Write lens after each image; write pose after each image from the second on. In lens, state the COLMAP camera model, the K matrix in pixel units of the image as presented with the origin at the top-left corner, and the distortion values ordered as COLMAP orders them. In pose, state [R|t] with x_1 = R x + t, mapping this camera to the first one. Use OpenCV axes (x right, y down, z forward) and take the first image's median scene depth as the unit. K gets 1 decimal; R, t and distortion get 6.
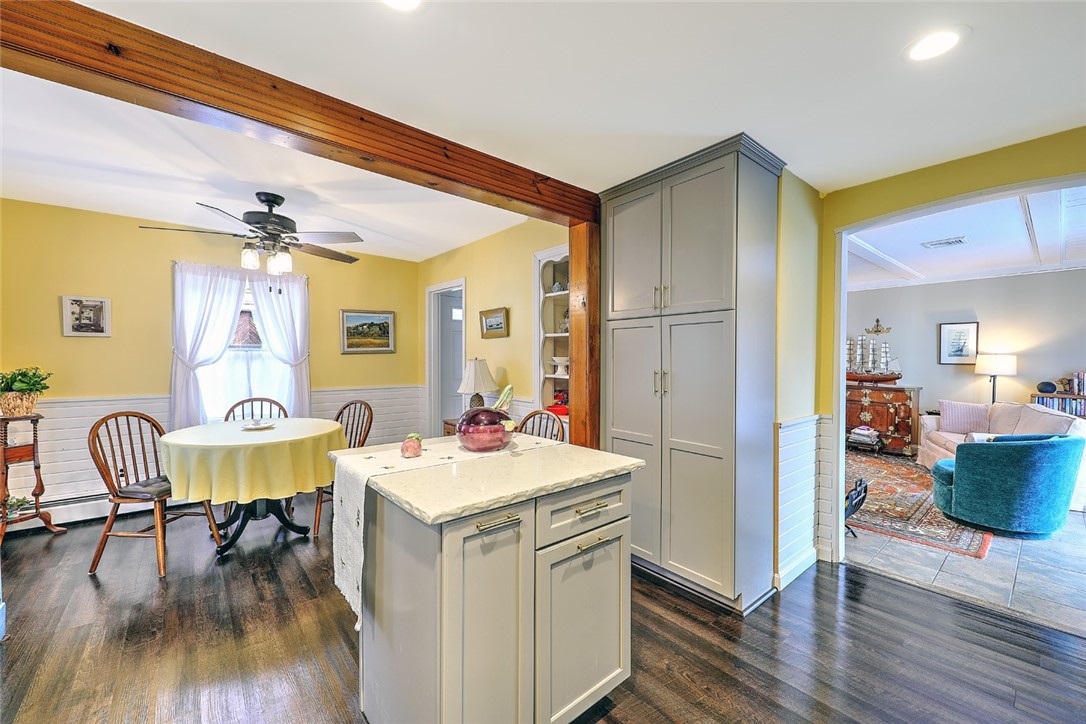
lens RADIAL K [[423.2, 0, 535.9], [0, 423.2, 362.8], [0, 0, 1]] dist [0.000683, 0.000087]
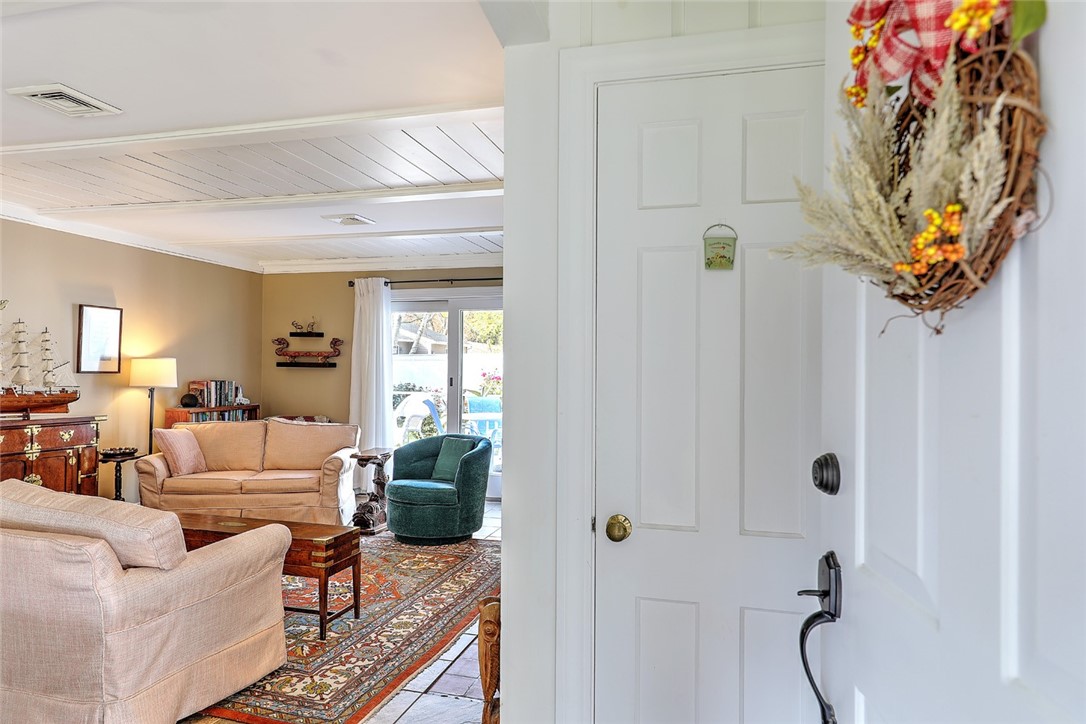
lens RADIAL K [[666.7, 0, 541.0], [0, 666.7, 365.0], [0, 0, 1]] dist [-0.003141, 0.000040]
pose [[-0.569482, 0.007566, 0.821969, -0.176662], [0.010064, 0.999947, -0.002231, 0.000152], [-0.821942, 0.007002, -0.569528, 0.999634]]
